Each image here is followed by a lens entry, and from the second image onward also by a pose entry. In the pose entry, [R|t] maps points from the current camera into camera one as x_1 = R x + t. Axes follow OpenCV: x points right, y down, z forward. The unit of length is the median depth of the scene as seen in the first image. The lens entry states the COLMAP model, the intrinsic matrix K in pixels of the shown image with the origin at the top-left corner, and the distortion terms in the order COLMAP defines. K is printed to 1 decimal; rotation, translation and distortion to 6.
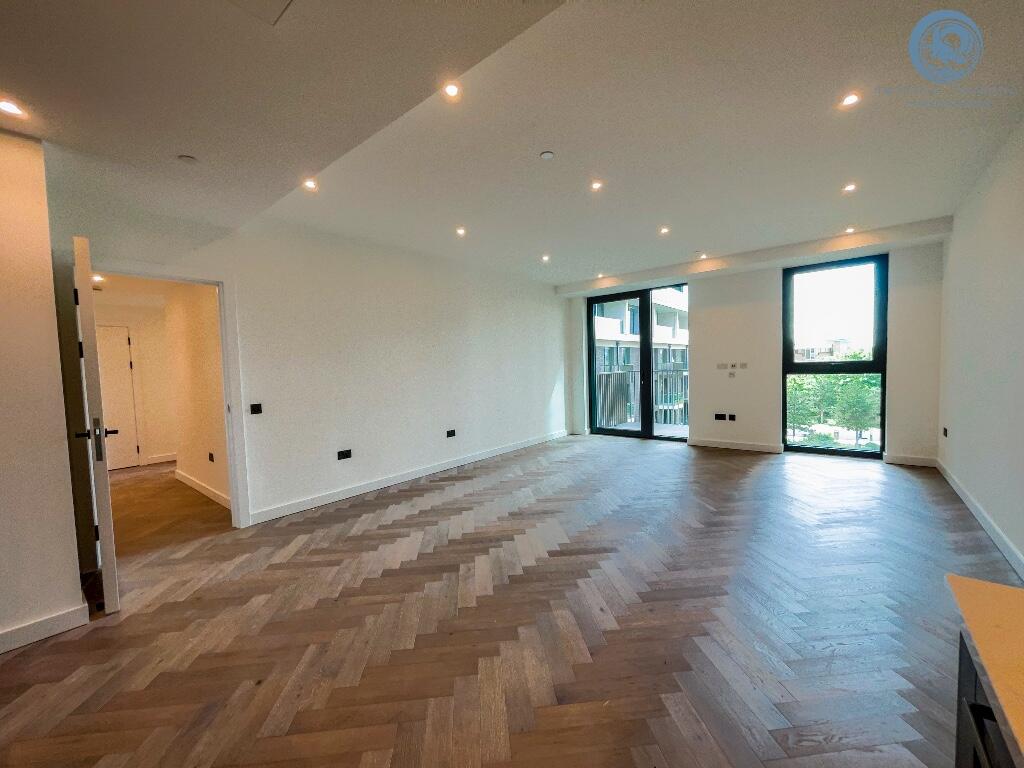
lens RADIAL K [[409.5, 0, 512.0], [0, 409.5, 384.0], [0, 0, 1]] dist [-0.038553, 0.000030]
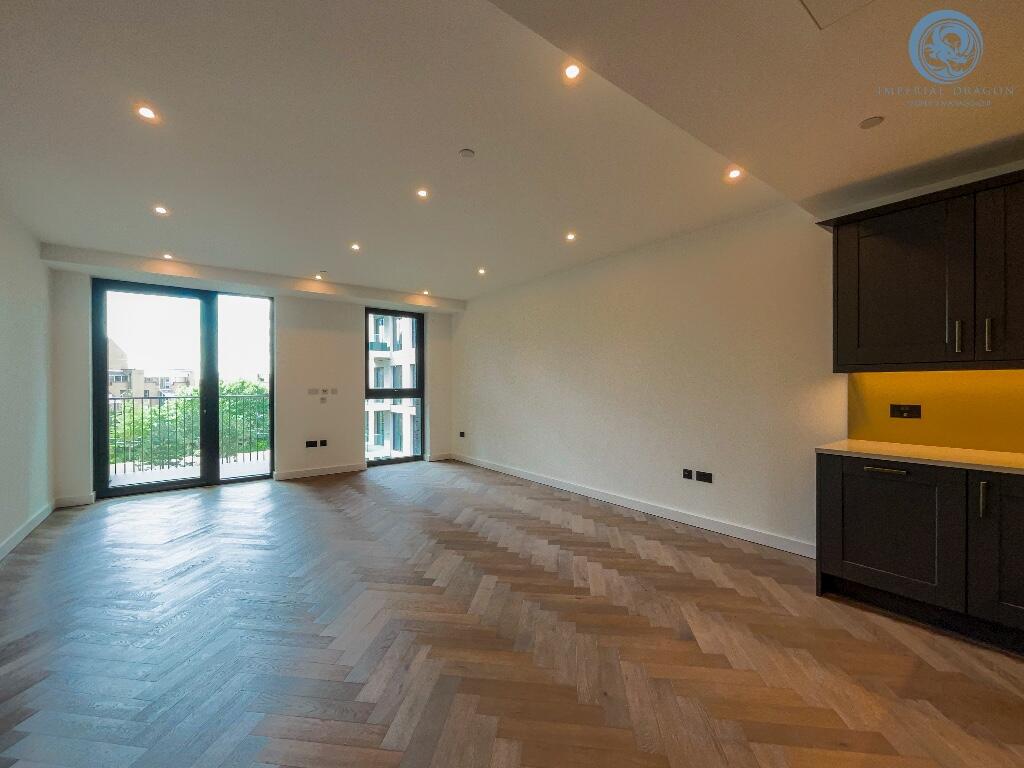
lens RADIAL K [[417.8, 0, 512.0], [0, 417.8, 384.0], [0, 0, 1]] dist [-0.000758, -0.000114]
pose [[0.221287, 0.034399, 0.974602, -0.352496], [0.035879, 0.998414, -0.043385, -0.001004], [-0.974549, 0.044569, 0.219701, 0.313255]]
